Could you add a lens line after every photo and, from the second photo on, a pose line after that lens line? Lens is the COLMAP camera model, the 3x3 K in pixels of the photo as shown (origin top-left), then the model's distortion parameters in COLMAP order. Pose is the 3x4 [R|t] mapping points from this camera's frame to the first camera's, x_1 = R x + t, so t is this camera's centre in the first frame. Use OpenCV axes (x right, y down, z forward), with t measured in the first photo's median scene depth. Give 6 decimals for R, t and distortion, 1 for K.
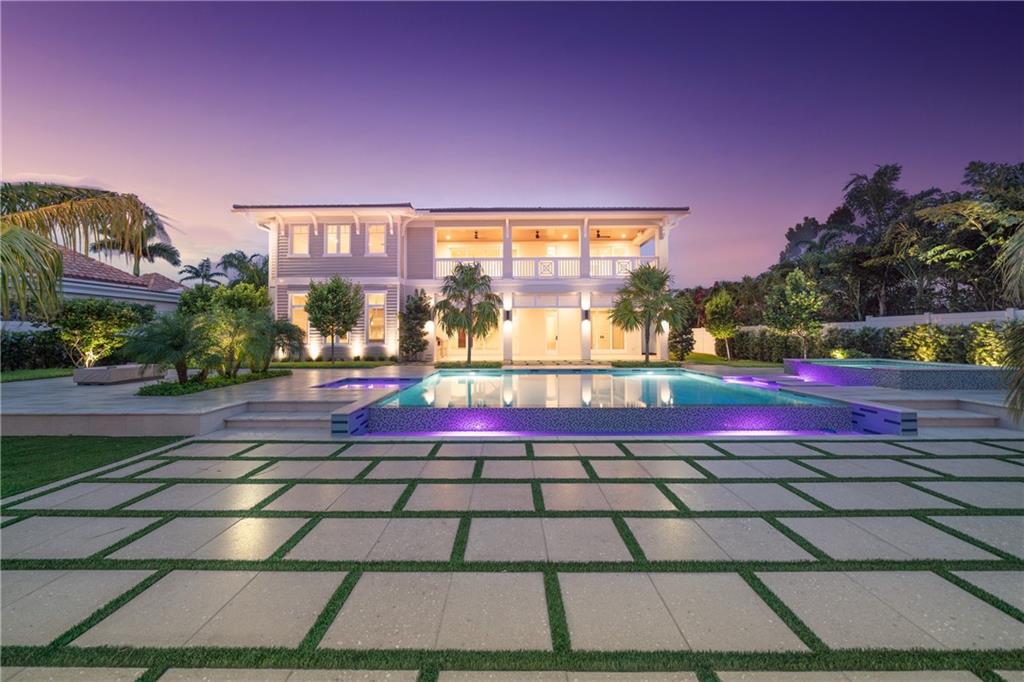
lens RADIAL K [[354.9, 0, 511.4], [0, 354.9, 340.8], [0, 0, 1]] dist [-0.001909, -0.000080]
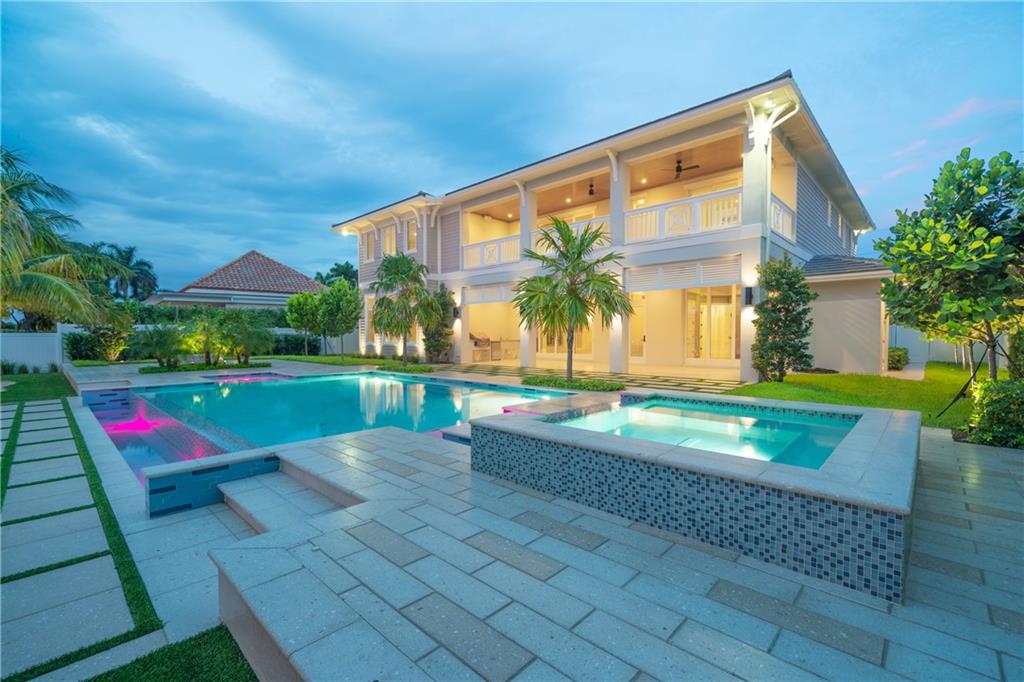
lens RADIAL K [[449.0, 0, 504.9], [0, 449.0, 346.3], [0, 0, 1]] dist [0.001748, -0.000206]
pose [[0.743195, 0.016603, -0.668869, 2.775494], [0.002433, 0.999618, 0.027518, -0.071493], [0.669070, -0.022079, 0.742871, 1.092287]]
